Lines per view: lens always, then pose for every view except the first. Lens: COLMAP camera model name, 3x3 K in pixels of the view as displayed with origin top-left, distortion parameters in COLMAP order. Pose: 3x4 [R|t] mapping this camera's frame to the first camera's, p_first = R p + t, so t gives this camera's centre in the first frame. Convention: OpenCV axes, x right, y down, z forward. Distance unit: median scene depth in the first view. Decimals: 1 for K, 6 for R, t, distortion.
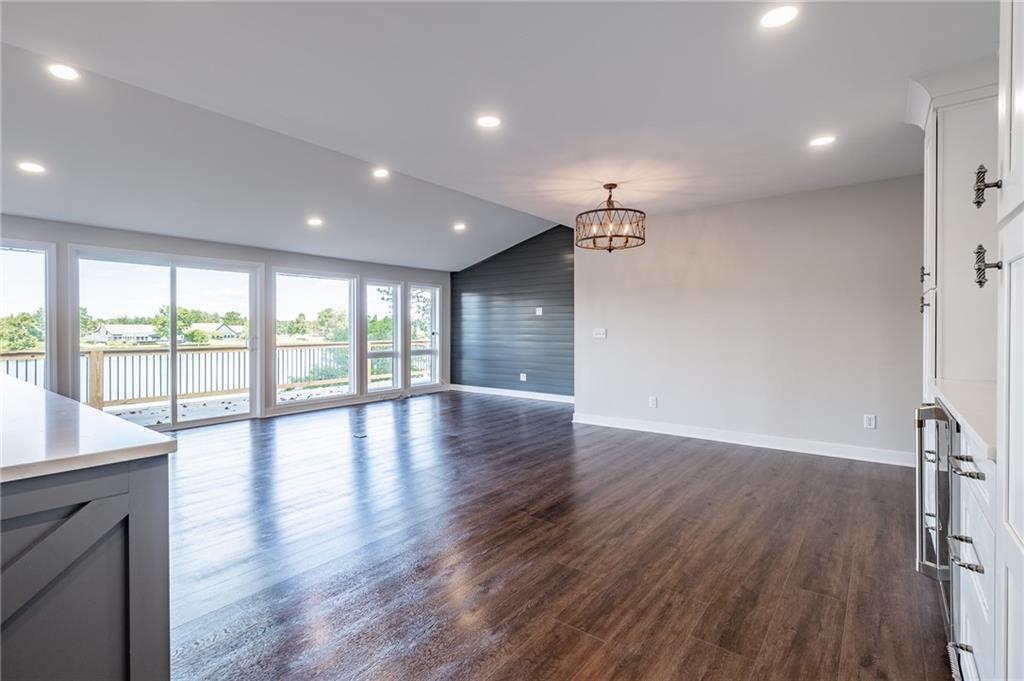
lens RADIAL K [[474.9, 0, 512.0], [0, 474.9, 340.5], [0, 0, 1]] dist [0.002964, 0.000071]
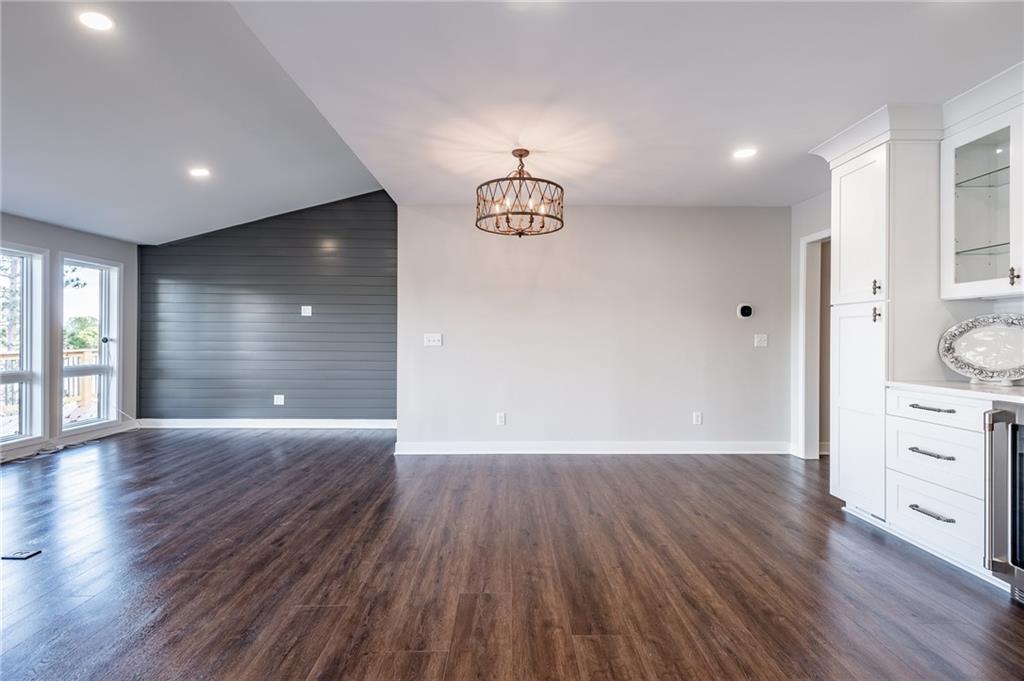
lens RADIAL K [[467.9, 0, 512.0], [0, 467.9, 340.5], [0, 0, 1]] dist [0.012276, -0.000073]
pose [[0.783145, 0.003609, 0.621828, -0.204234], [0.007986, 0.999842, -0.015861, -0.000463], [-0.621787, 0.017387, 0.782993, 0.287348]]
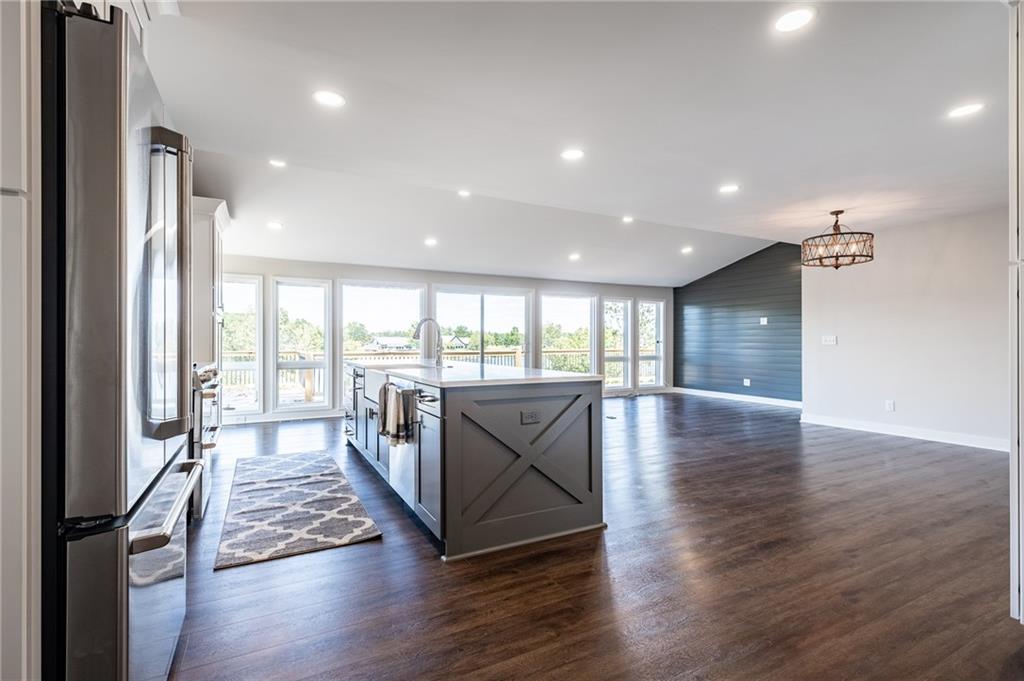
lens RADIAL K [[467.9, 0, 512.0], [0, 467.9, 340.5], [0, 0, 1]] dist [0.012276, -0.000073]
pose [[0.910464, 0.001688, -0.413585, -0.029016], [-0.012017, 0.999677, -0.022374, 0.017366], [0.413413, 0.025341, 0.910191, -0.266556]]
